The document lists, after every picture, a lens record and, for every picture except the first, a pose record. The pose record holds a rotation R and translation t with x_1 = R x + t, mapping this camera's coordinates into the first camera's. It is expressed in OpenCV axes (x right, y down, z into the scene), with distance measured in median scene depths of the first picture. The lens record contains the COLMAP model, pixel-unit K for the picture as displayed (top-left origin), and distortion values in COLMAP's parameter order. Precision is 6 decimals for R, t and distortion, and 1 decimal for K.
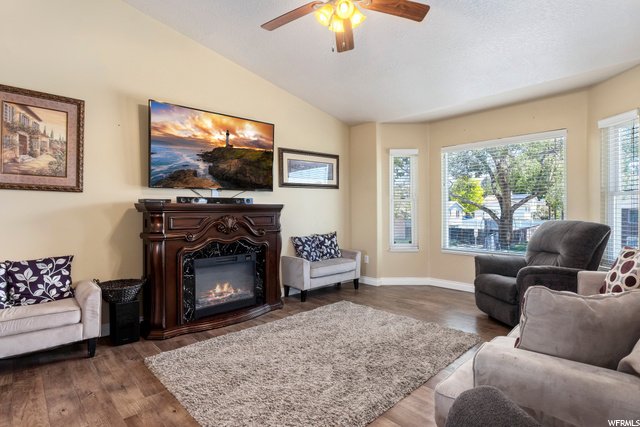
lens RADIAL K [[335.3, 0, 315.7], [0, 335.3, 214.1], [0, 0, 1]] dist [-0.004578, -0.002841]
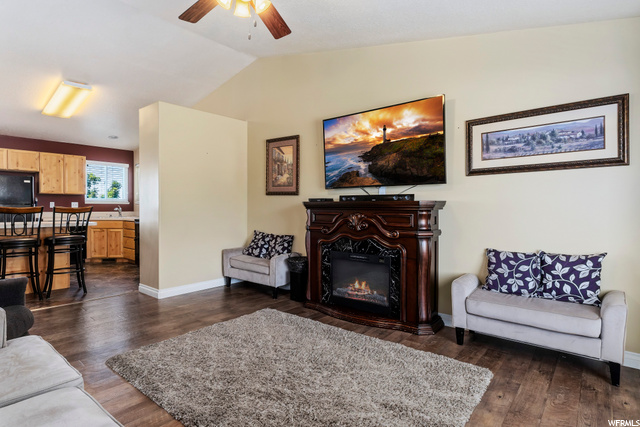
lens RADIAL K [[335.3, 0, 309.9], [0, 335.3, 197.7], [0, 0, 1]] dist [-0.004578, -0.002841]
pose [[0.136055, -0.015116, -0.990586, 0.674793], [-0.017526, 0.999690, -0.017662, -0.021051], [0.990546, 0.019764, 0.135748, 0.674329]]
